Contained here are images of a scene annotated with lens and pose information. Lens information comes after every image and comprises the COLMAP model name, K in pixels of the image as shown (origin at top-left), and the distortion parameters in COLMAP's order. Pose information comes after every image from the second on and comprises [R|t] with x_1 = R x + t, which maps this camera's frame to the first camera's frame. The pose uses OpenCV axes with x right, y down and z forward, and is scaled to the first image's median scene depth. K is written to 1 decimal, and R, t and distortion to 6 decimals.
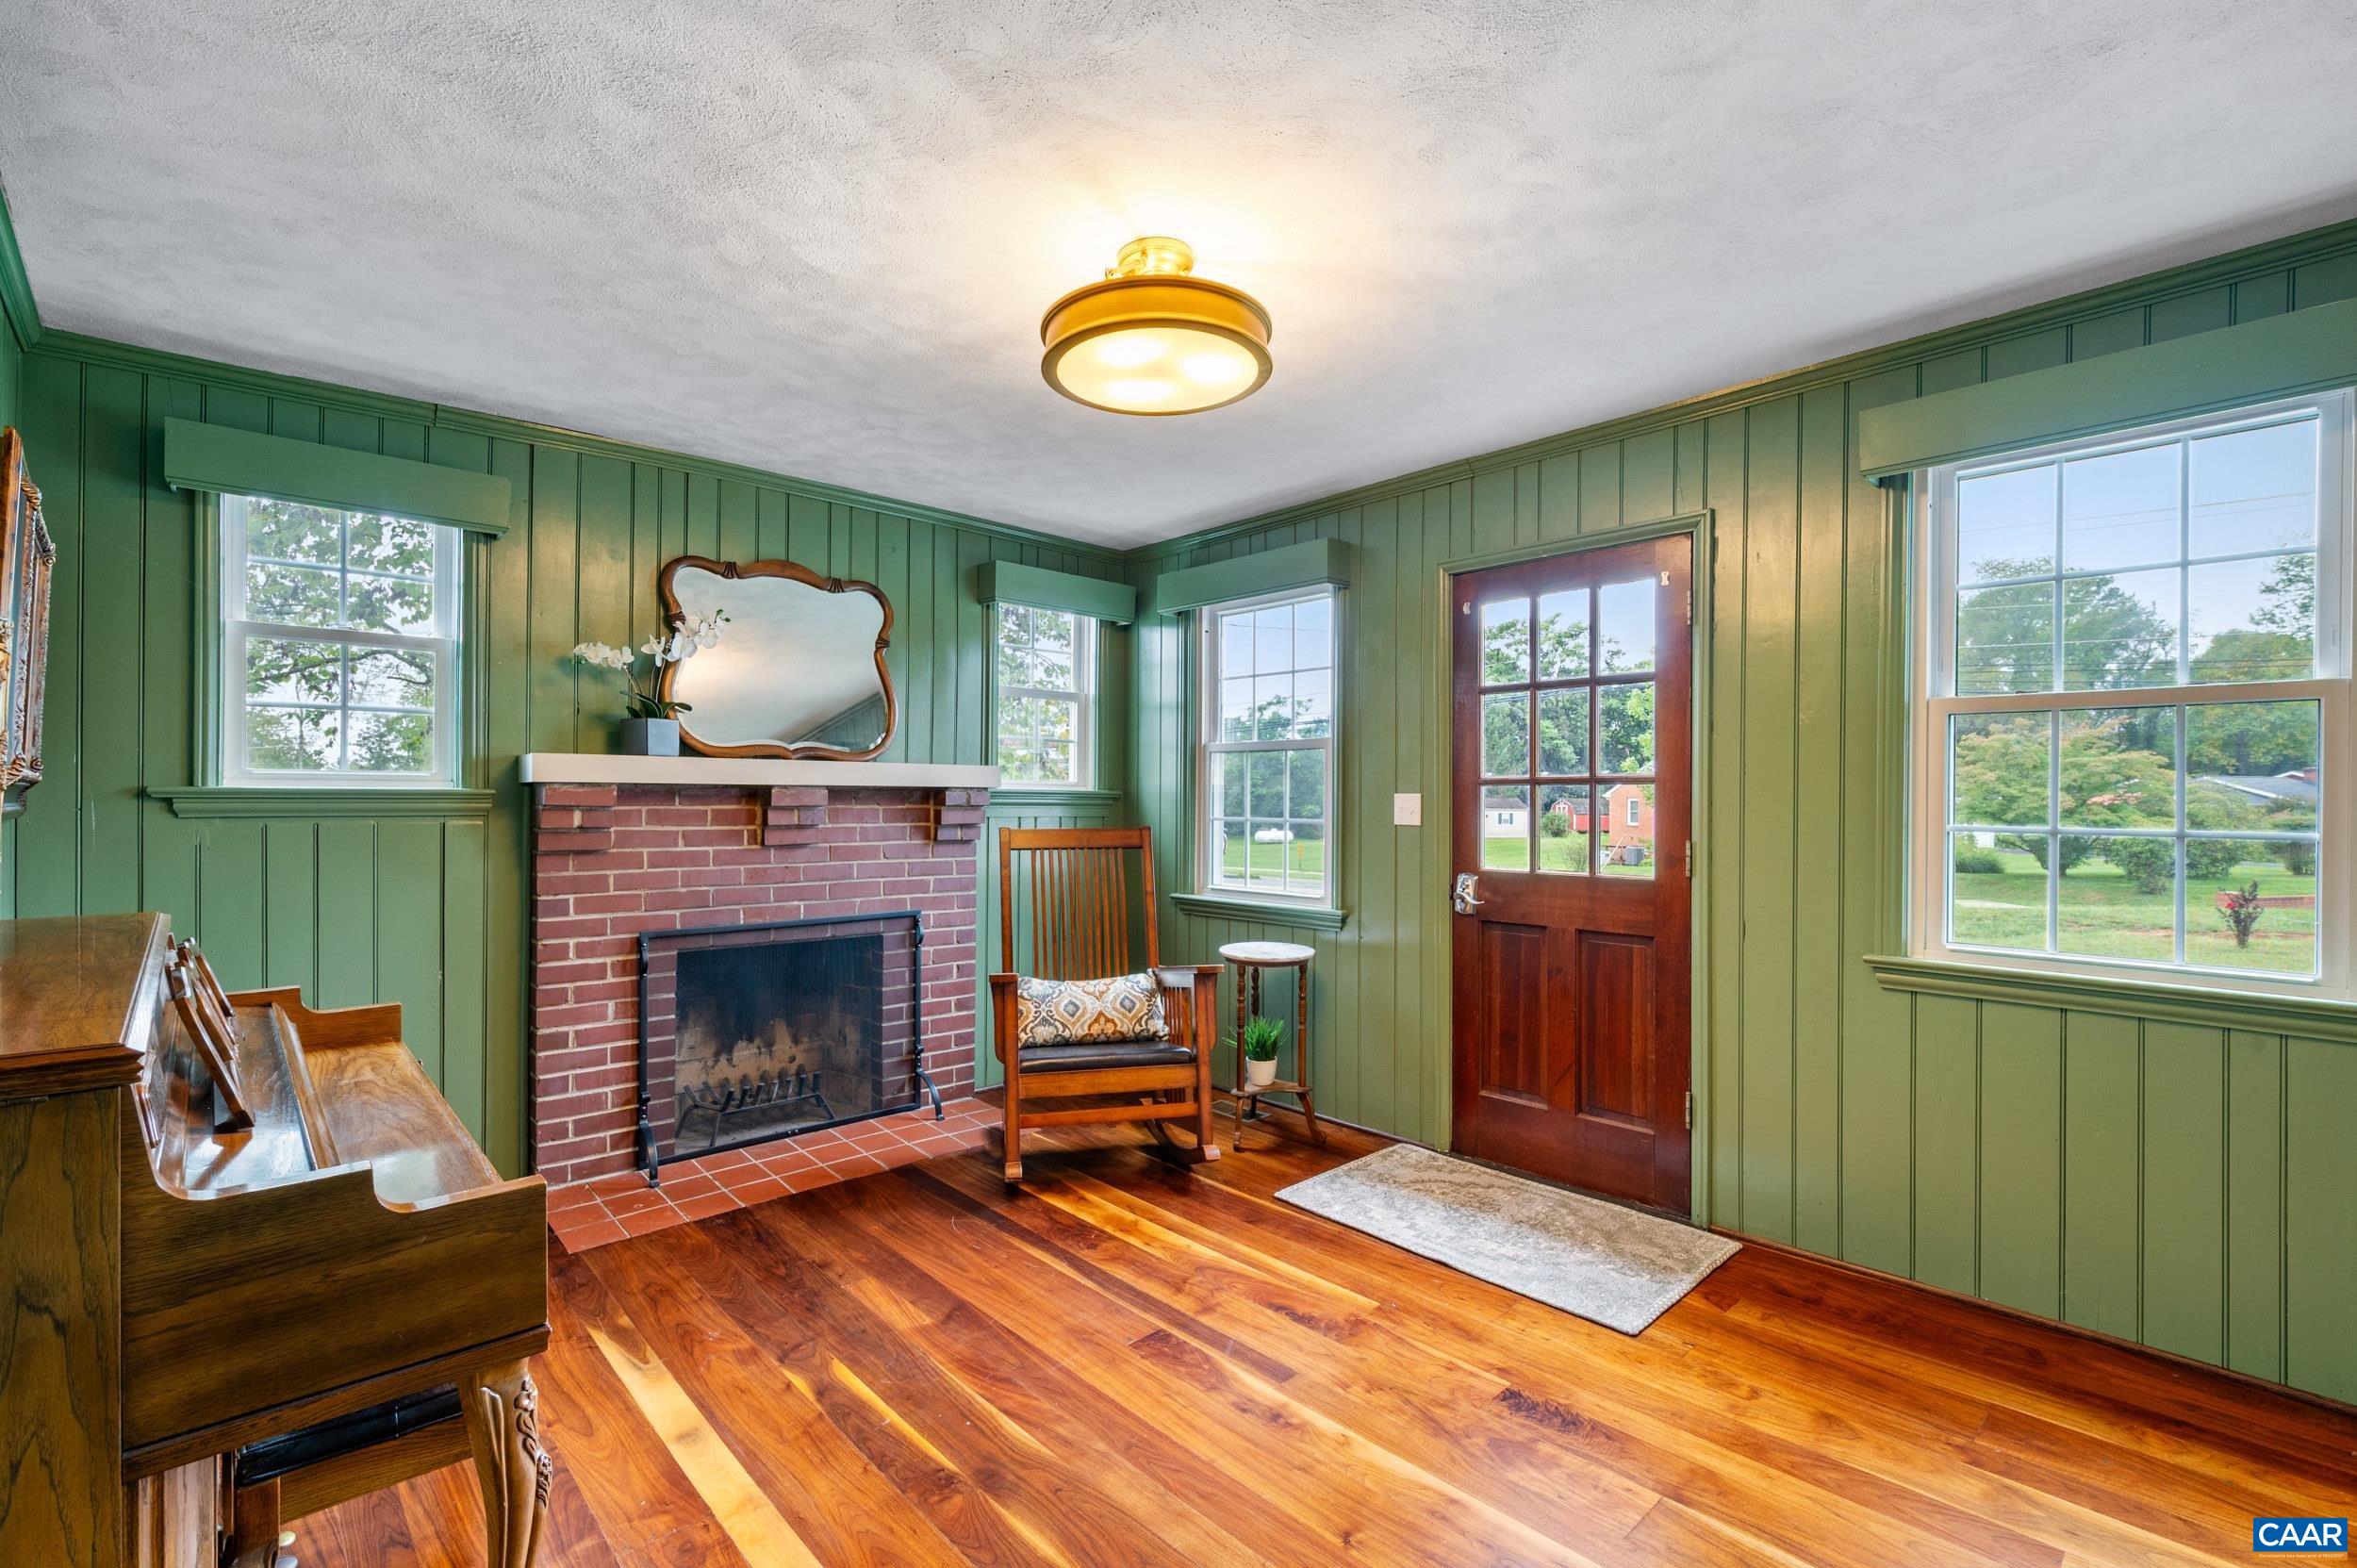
lens RADIAL K [[1038.9, 0, 1173.9], [0, 1038.9, 792.6], [0, 0, 1]] dist [-0.000283, -0.000814]
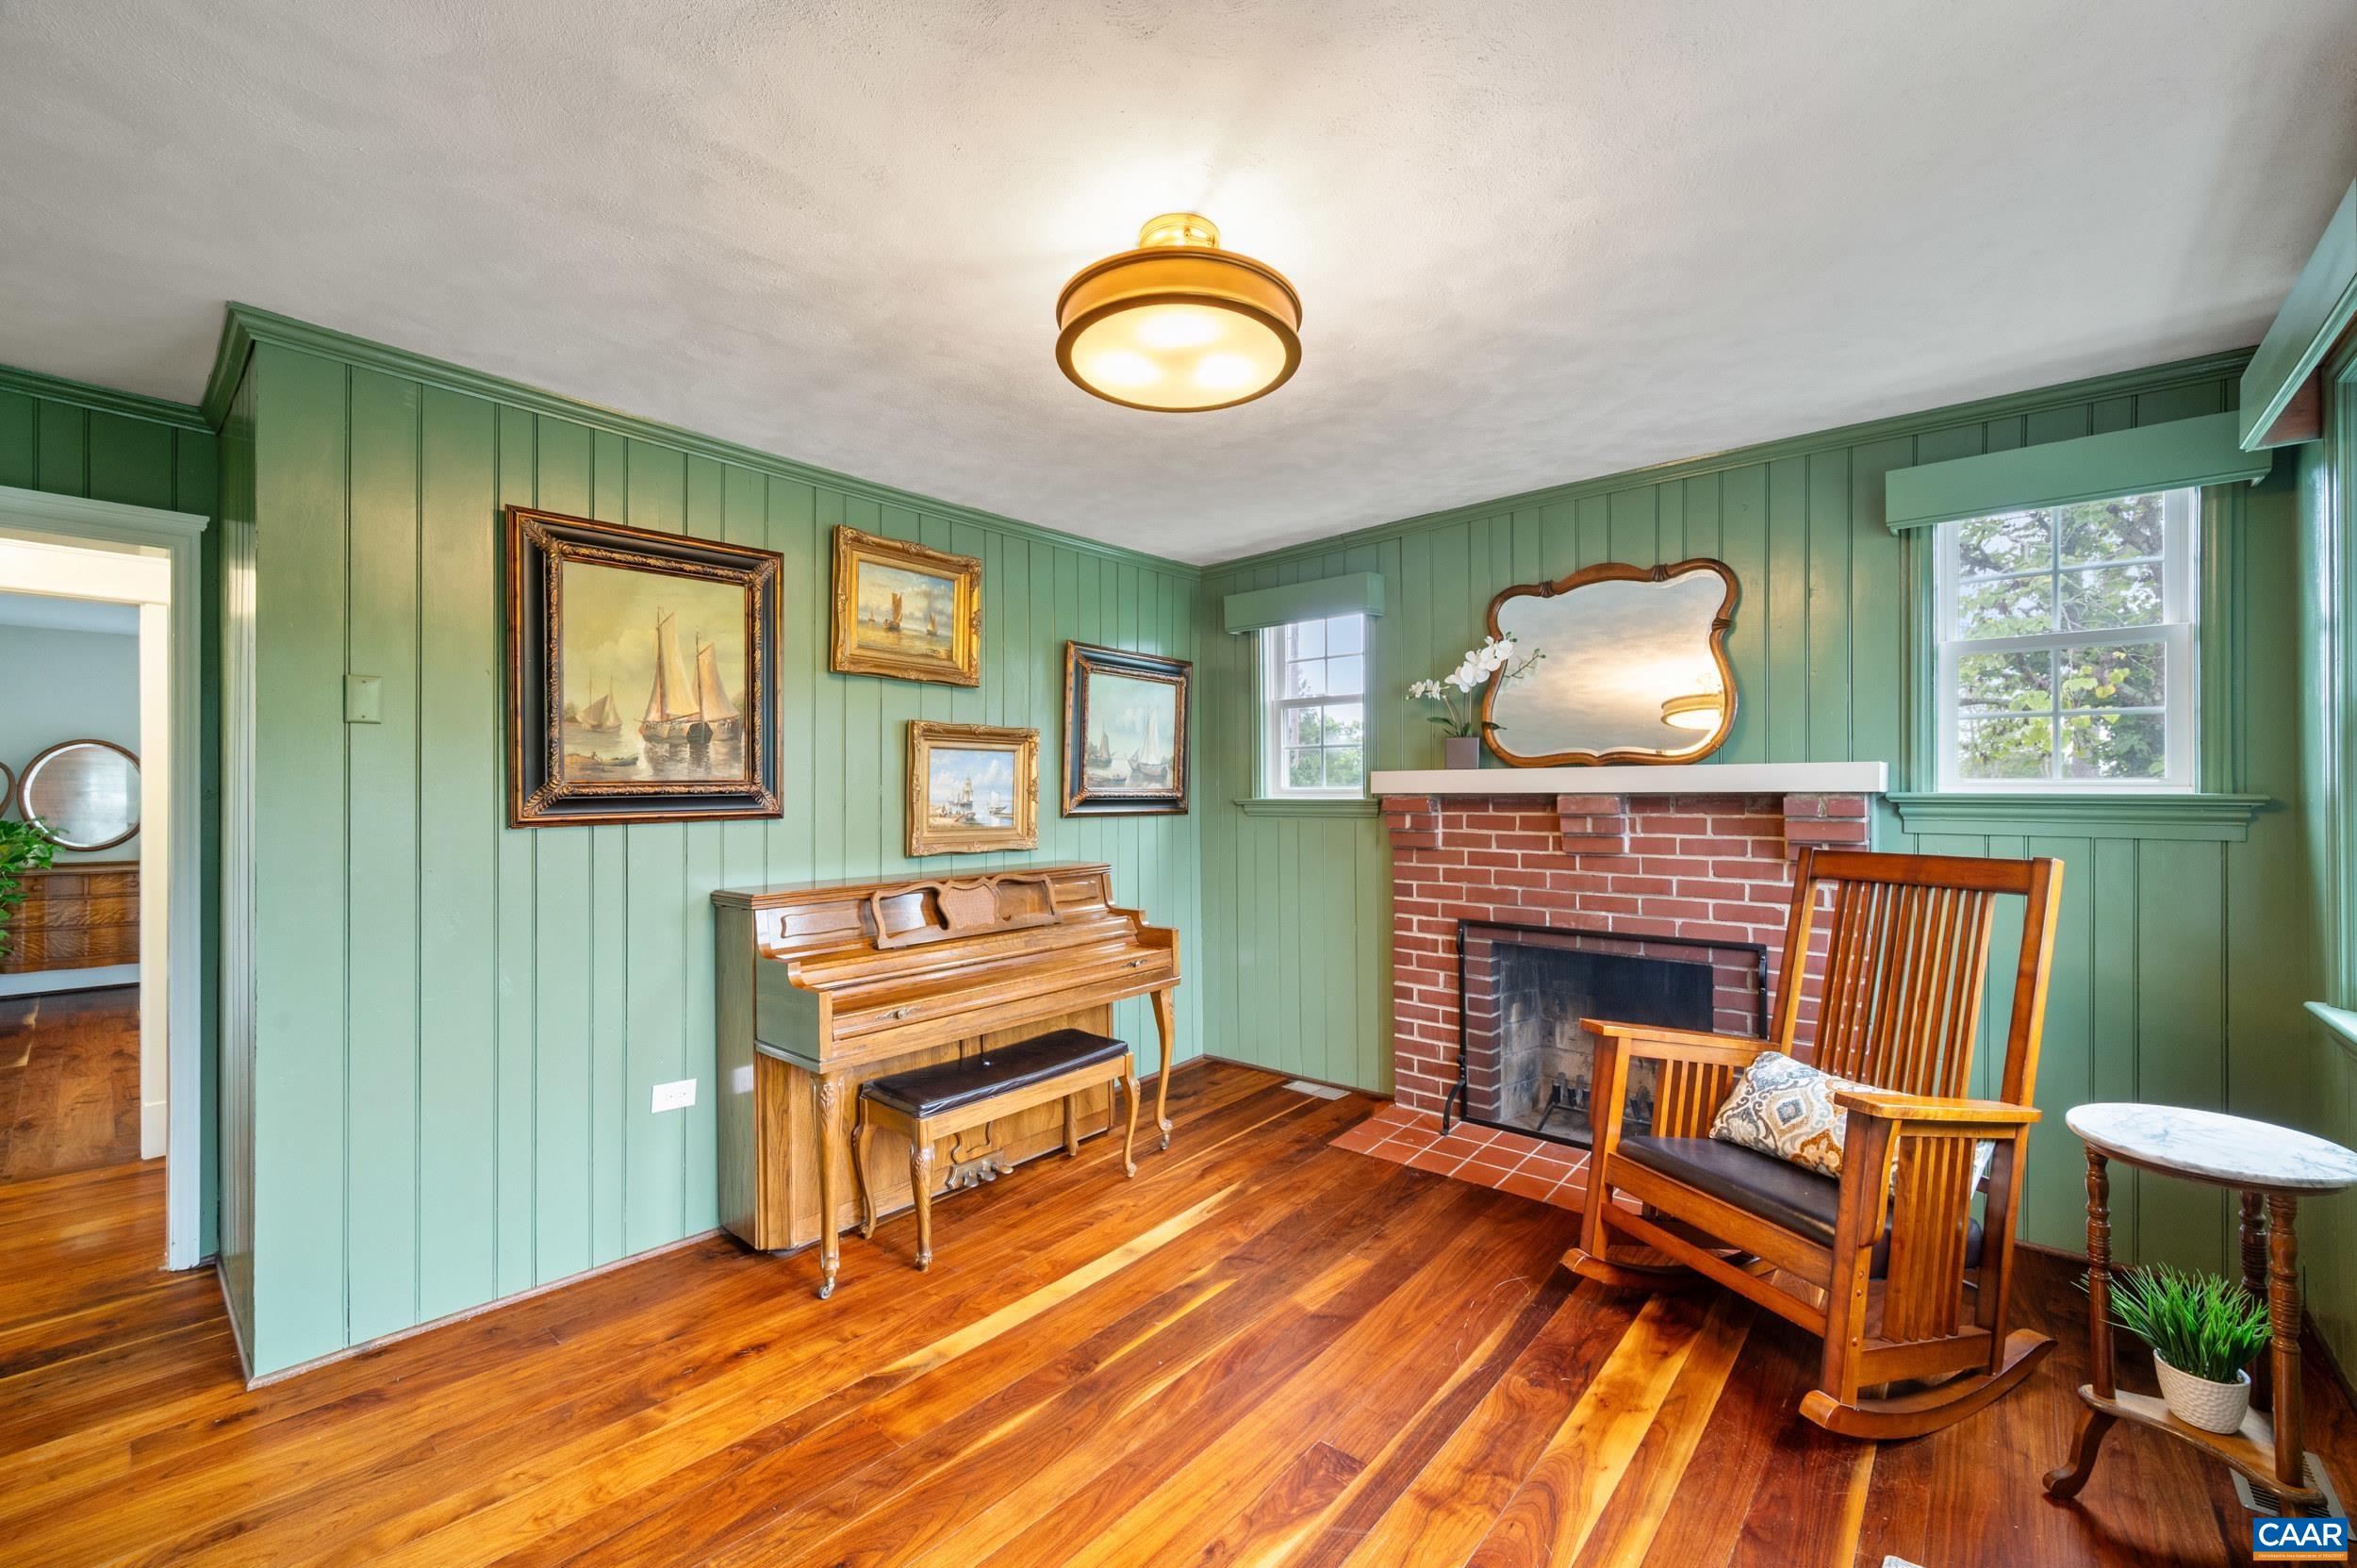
lens RADIAL K [[941.7, 0, 1191.8], [0, 941.7, 788.9], [0, 0, 1]] dist [-0.001323, 0.000554]
pose [[0.129279, -0.012622, -0.991528, 0.524442], [0.002880, 0.999920, -0.012354, -0.000811], [0.991604, -0.001259, 0.129305, 0.575179]]
